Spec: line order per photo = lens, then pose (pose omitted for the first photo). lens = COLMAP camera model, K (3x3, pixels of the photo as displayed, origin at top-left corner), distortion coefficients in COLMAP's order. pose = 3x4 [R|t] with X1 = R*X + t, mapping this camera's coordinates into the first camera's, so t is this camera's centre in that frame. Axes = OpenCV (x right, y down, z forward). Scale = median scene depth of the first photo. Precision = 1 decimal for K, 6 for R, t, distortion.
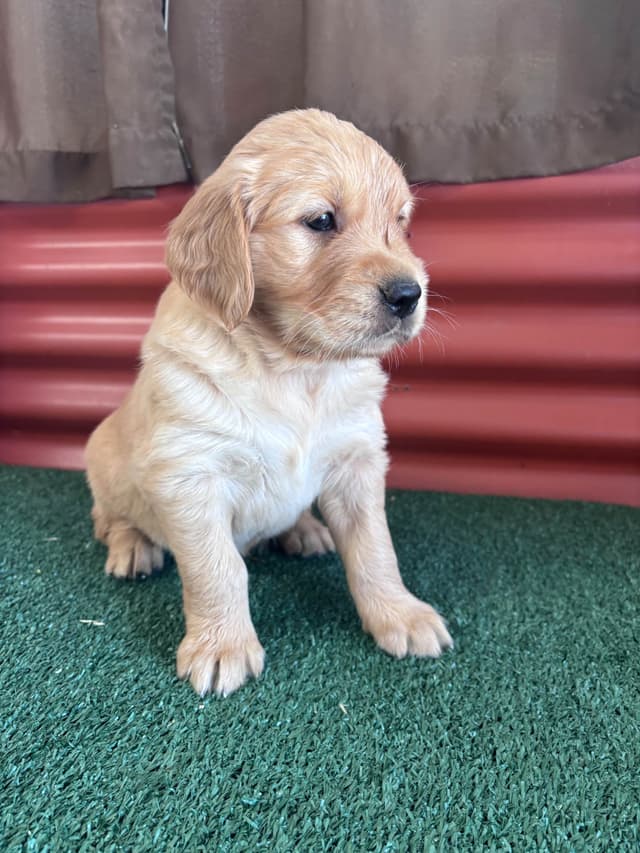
lens RADIAL K [[681.9, 0, 317.7], [0, 681.9, 430.8], [0, 0, 1]] dist [0.011037, -0.012101]
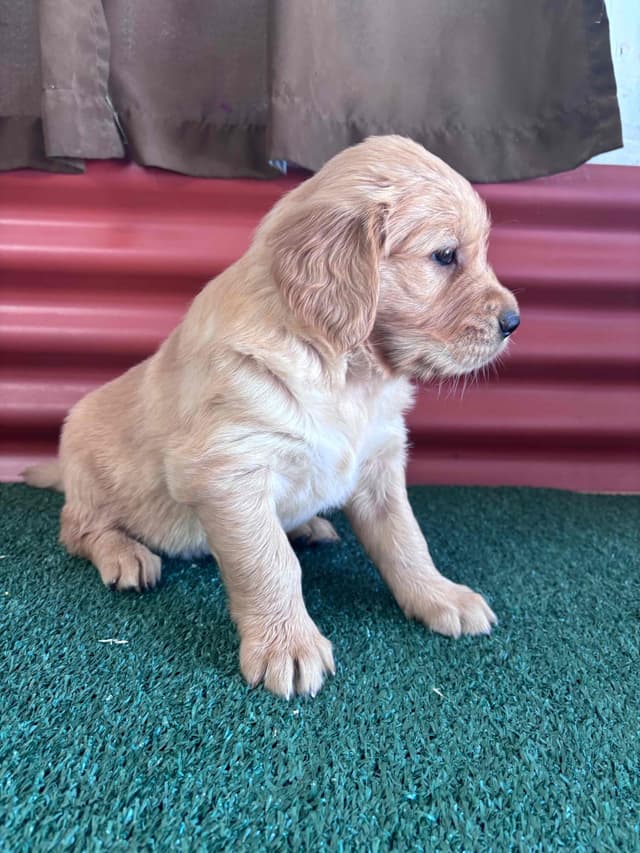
lens RADIAL K [[681.9, 0, 317.9], [0, 681.9, 430.1], [0, 0, 1]] dist [0.011037, -0.012101]
pose [[0.955113, -0.023338, 0.295322, -0.338639], [0.031040, 0.999289, -0.021418, 0.041144], [-0.294612, 0.029623, 0.955158, 0.092382]]
